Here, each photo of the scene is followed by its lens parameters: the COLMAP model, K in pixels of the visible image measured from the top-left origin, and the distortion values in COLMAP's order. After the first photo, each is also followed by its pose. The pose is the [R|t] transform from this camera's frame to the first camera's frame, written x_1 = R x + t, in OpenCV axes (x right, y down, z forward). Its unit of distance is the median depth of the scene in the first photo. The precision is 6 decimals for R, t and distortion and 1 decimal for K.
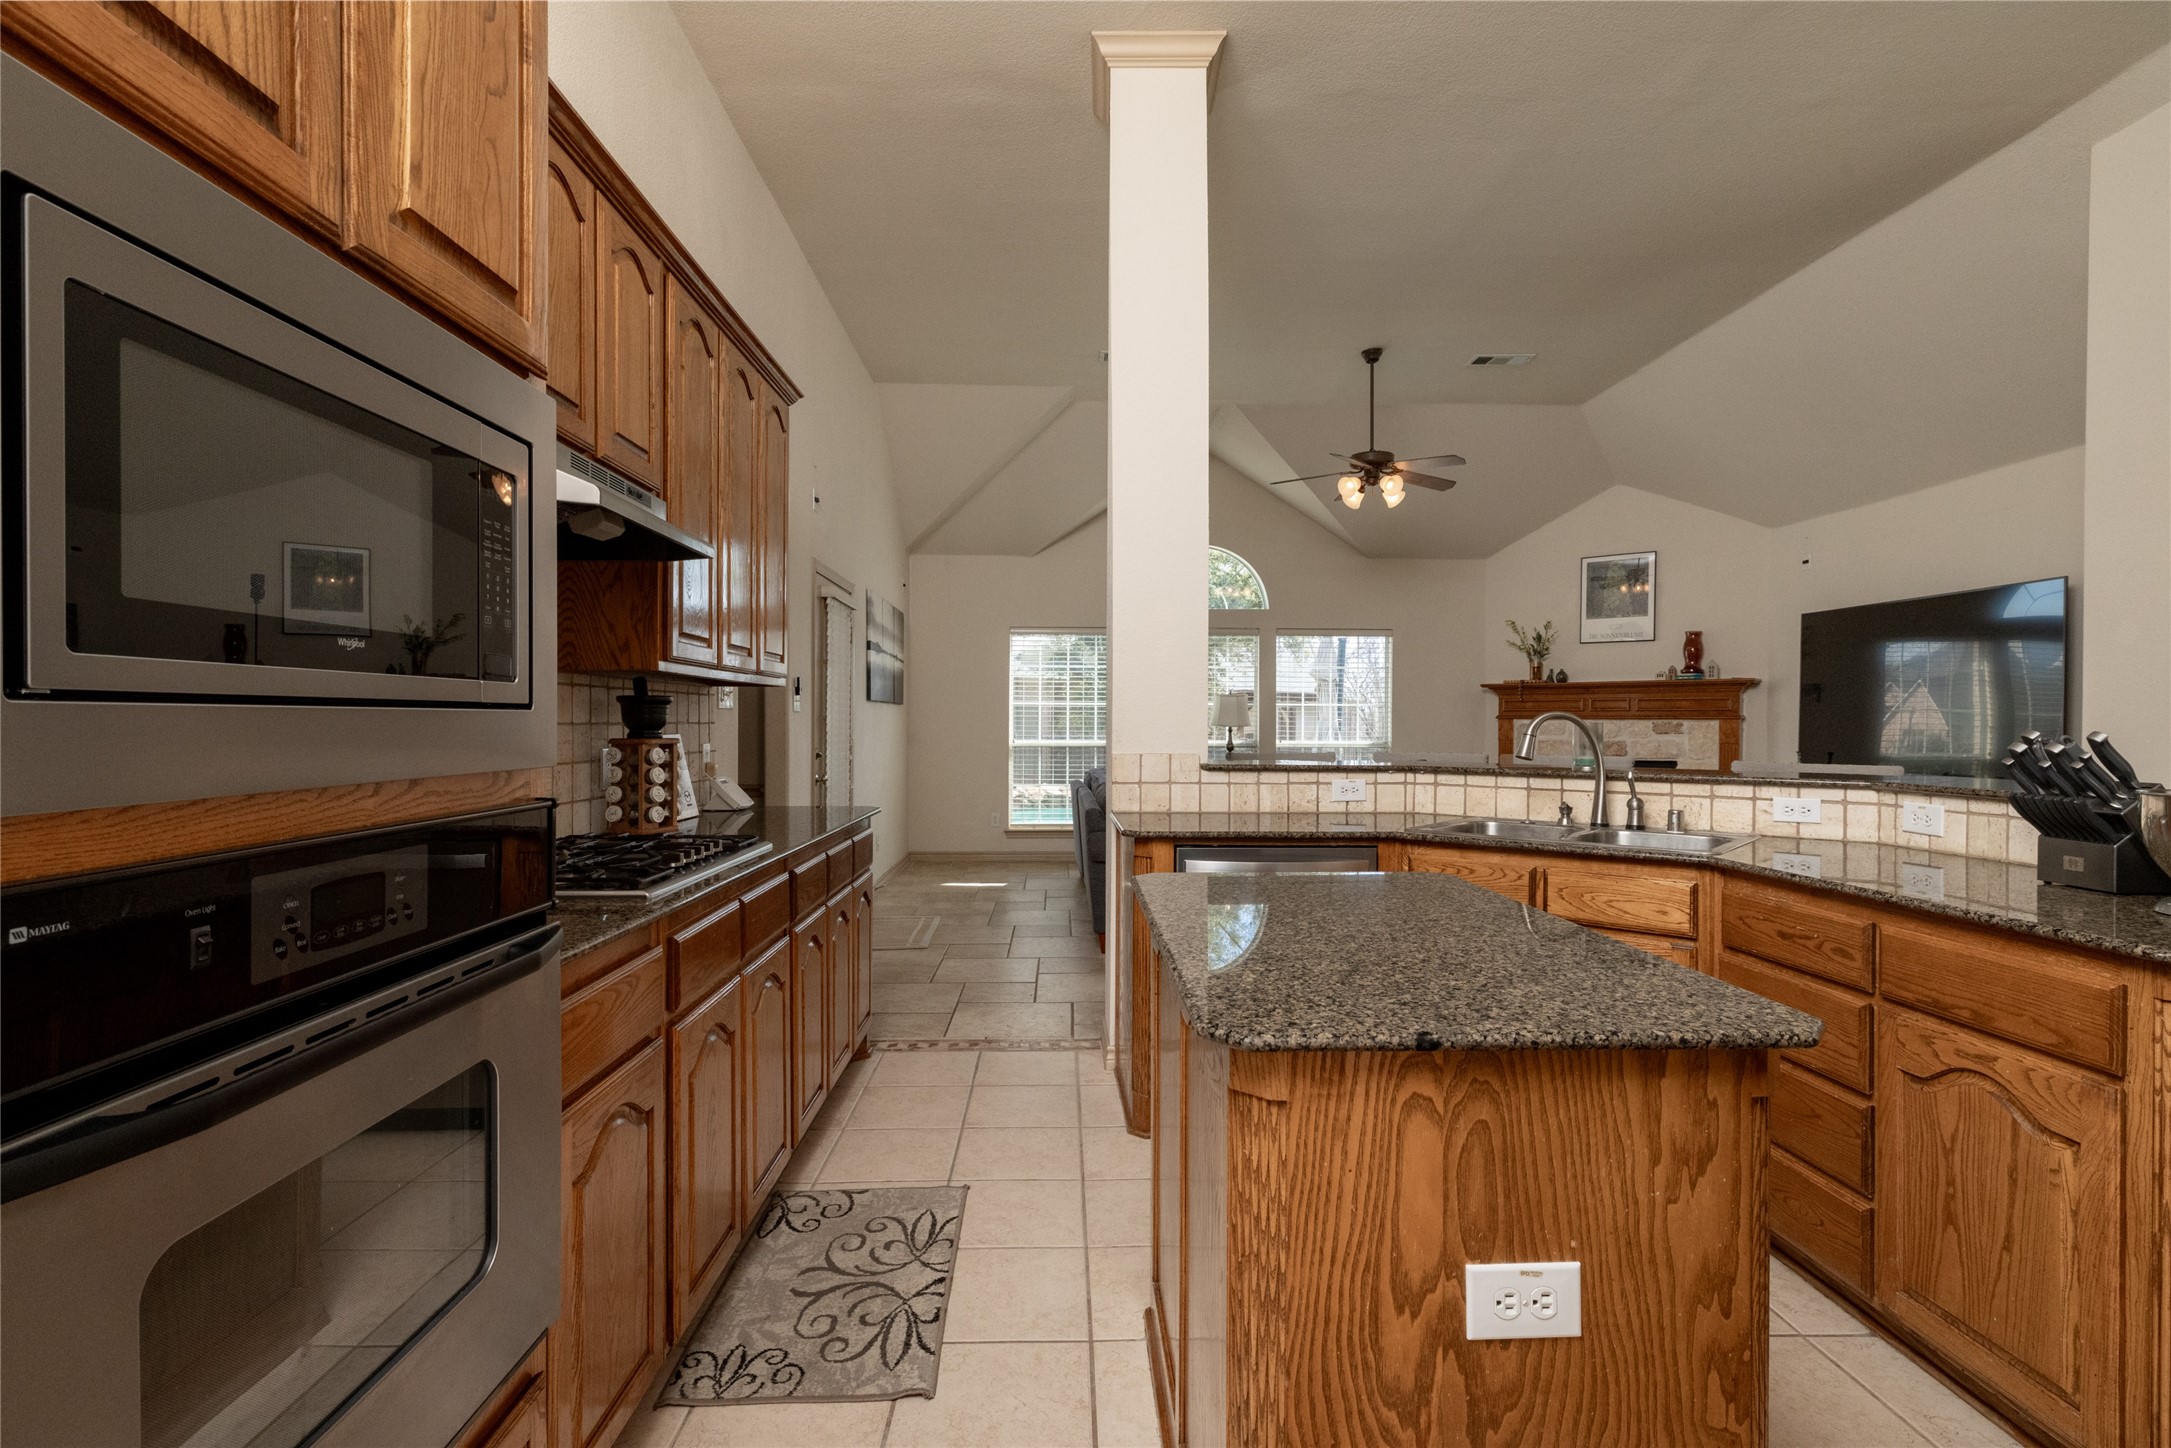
lens RADIAL K [[1001.0, 0, 1095.6], [0, 1001.0, 729.9], [0, 0, 1]] dist [-0.005639, 0.003389]
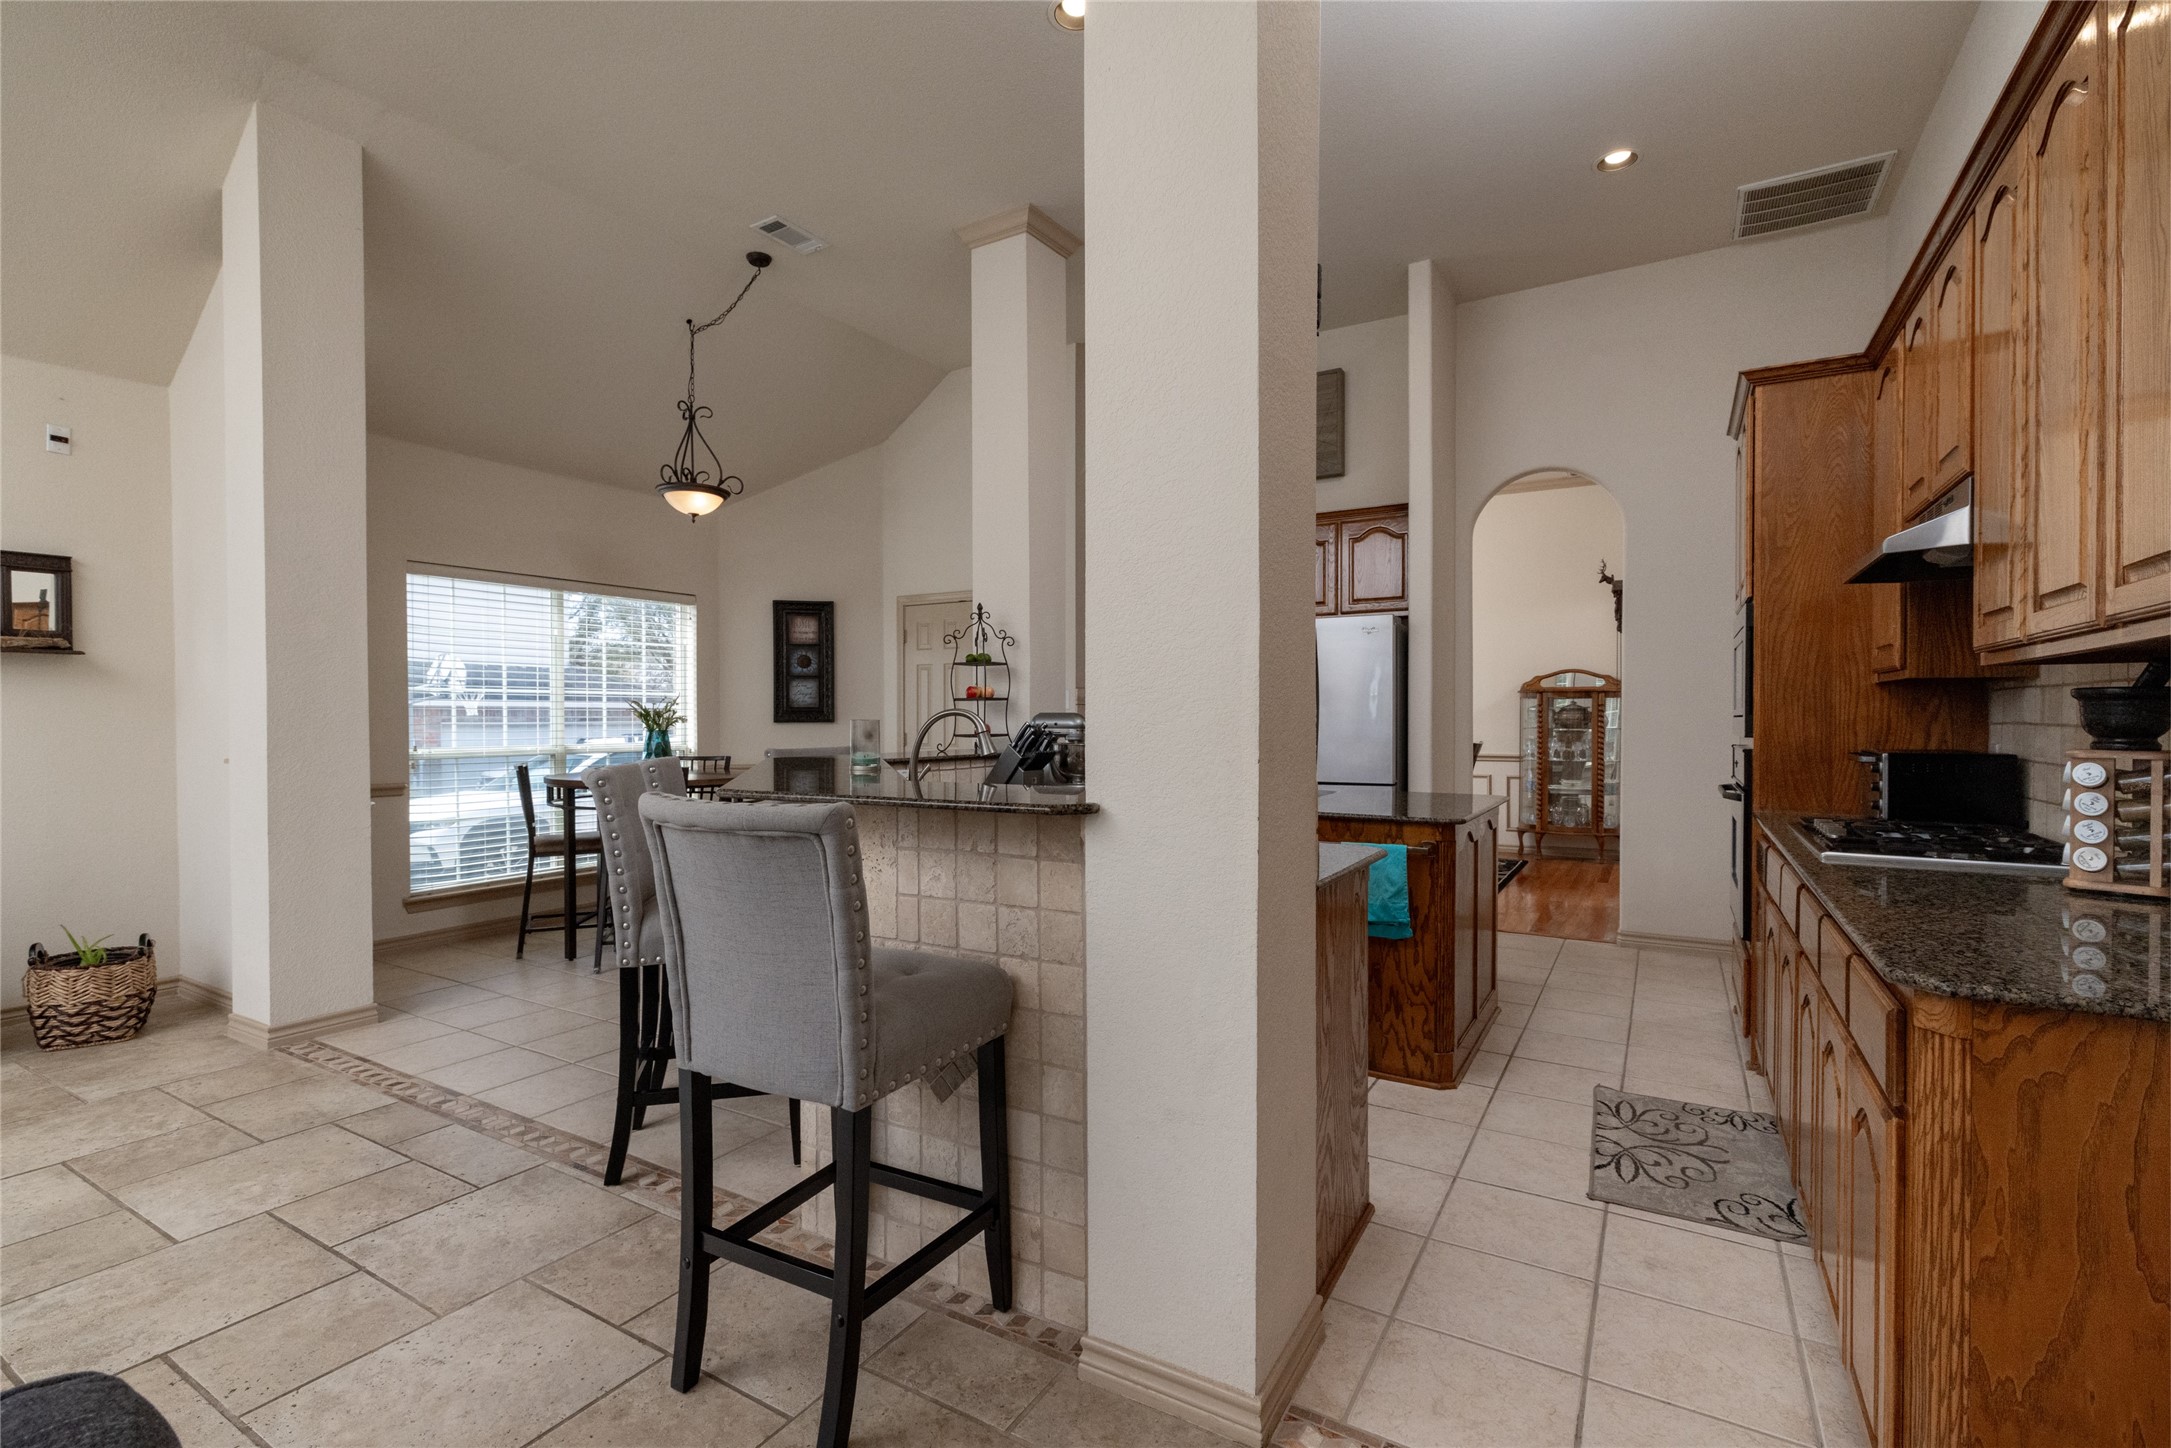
lens RADIAL K [[961.3, 0, 1098.0], [0, 961.3, 725.4], [0, 0, 1]] dist [-0.002905, -0.000021]
pose [[-0.852721, -0.010108, 0.522269, -0.156010], [-0.001327, 0.999851, 0.017184, -0.016641], [-0.522365, 0.013960, -0.852608, 1.559006]]
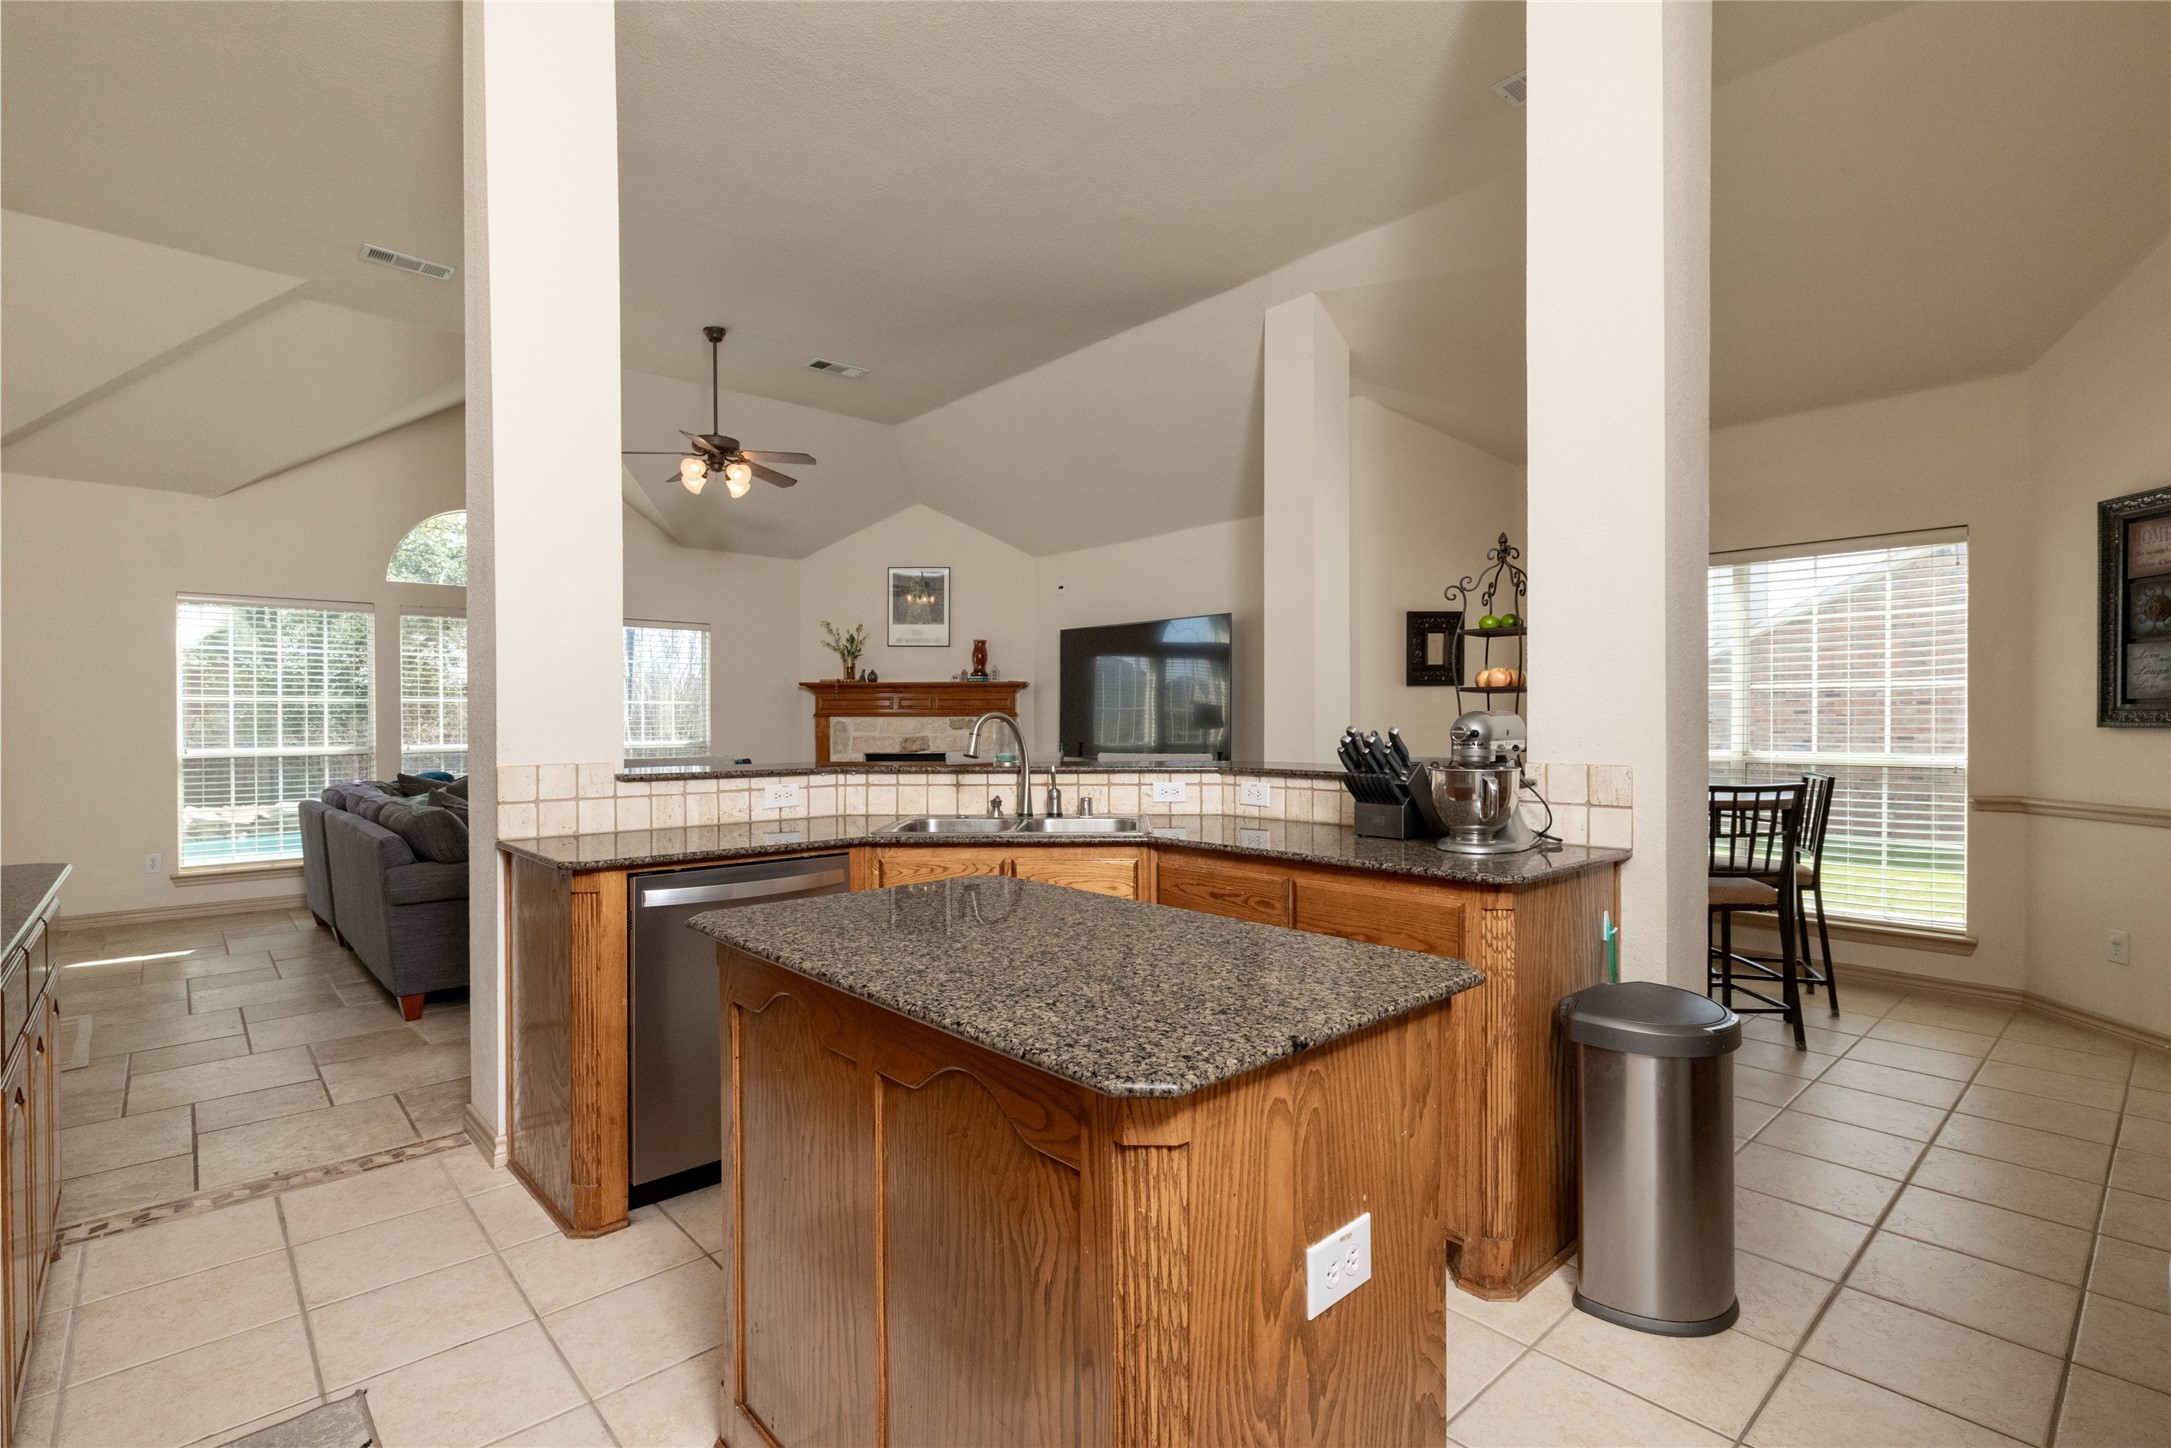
lens RADIAL K [[1001.0, 0, 1079.7], [0, 1001.0, 728.9], [0, 0, 1]] dist [-0.005639, 0.003389]
pose [[0.765485, -0.012911, 0.643324, -0.131962], [0.011415, 0.999914, 0.006484, -0.005241], [-0.643352, 0.002380, 0.765567, 0.097451]]
